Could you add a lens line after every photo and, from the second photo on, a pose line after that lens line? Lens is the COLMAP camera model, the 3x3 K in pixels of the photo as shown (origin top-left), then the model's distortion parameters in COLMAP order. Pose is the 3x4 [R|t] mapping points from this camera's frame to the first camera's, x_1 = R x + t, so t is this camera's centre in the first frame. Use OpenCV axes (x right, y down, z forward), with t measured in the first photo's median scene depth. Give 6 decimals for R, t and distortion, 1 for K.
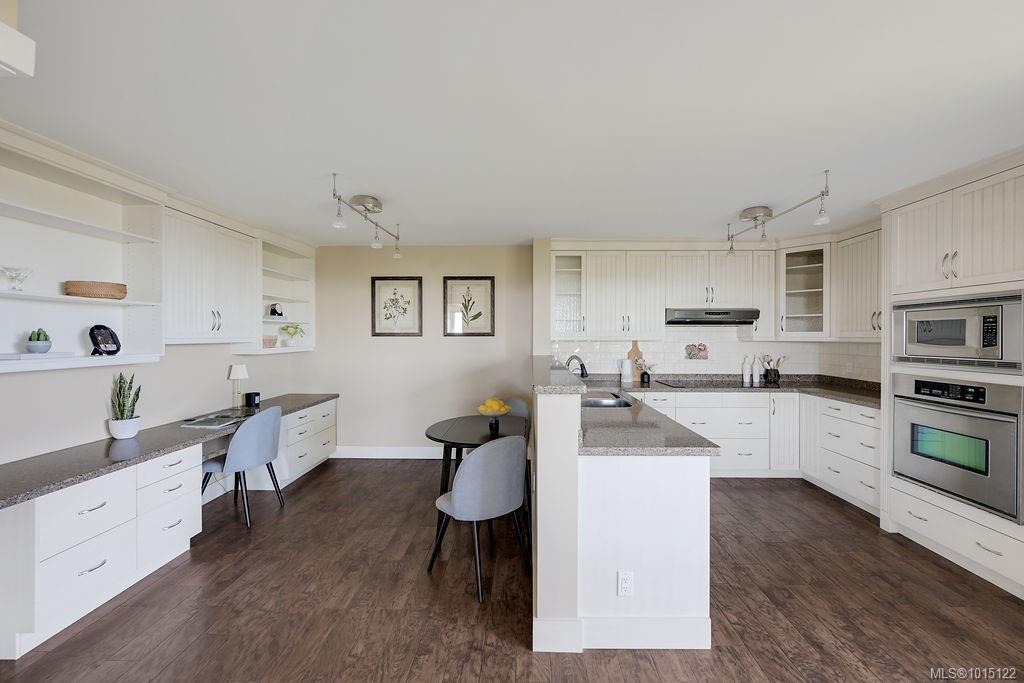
lens RADIAL K [[406.8, 0, 520.5], [0, 406.8, 338.2], [0, 0, 1]] dist [-0.000400, 0.000222]
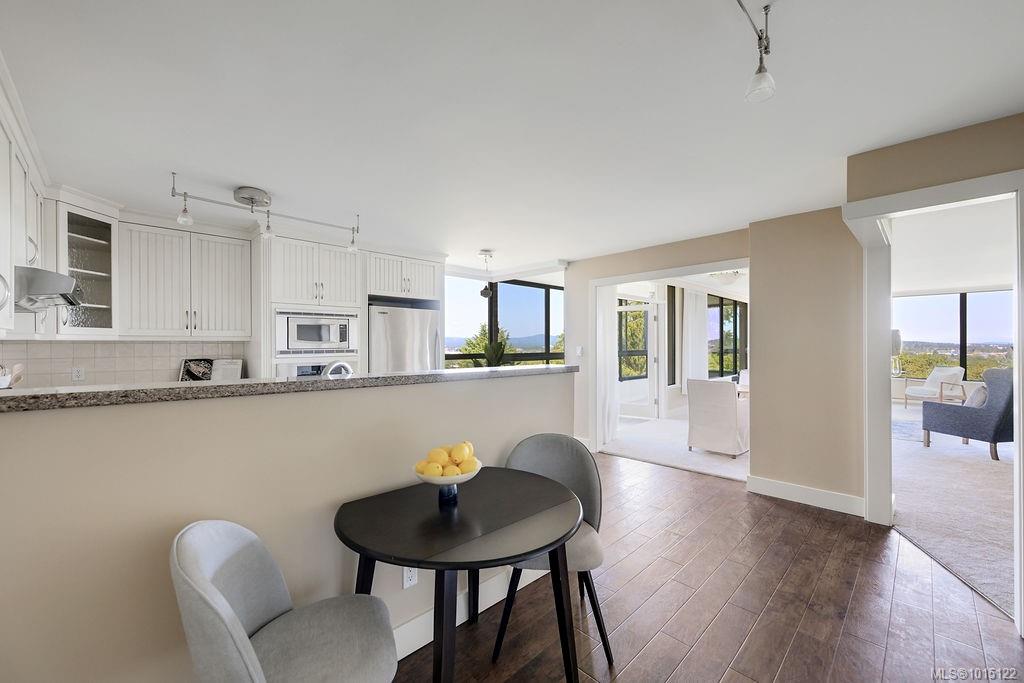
lens RADIAL K [[406.8, 0, 512.8], [0, 406.8, 339.5], [0, 0, 1]] dist [-0.000400, 0.000222]
pose [[-0.715564, -0.006898, 0.698513, -0.411608], [-0.001580, 0.999965, 0.008256, -0.002813], [-0.698545, 0.004804, -0.715550, 1.123671]]
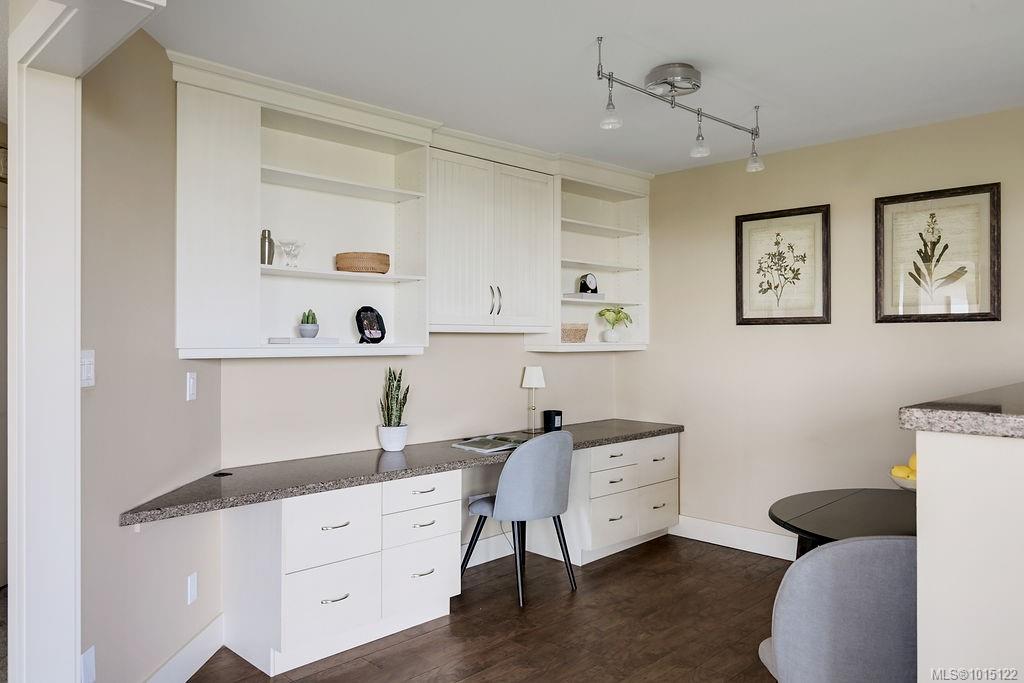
lens RADIAL K [[734.2, 0, 511.6], [0, 734.2, 339.4], [0, 0, 1]] dist [0.003701, -0.005436]
pose [[0.720328, 0.001212, -0.693632, 0.129637], [-0.005392, 0.999978, -0.003852, 0.025471], [0.693612, 0.006514, 0.720319, 0.100042]]
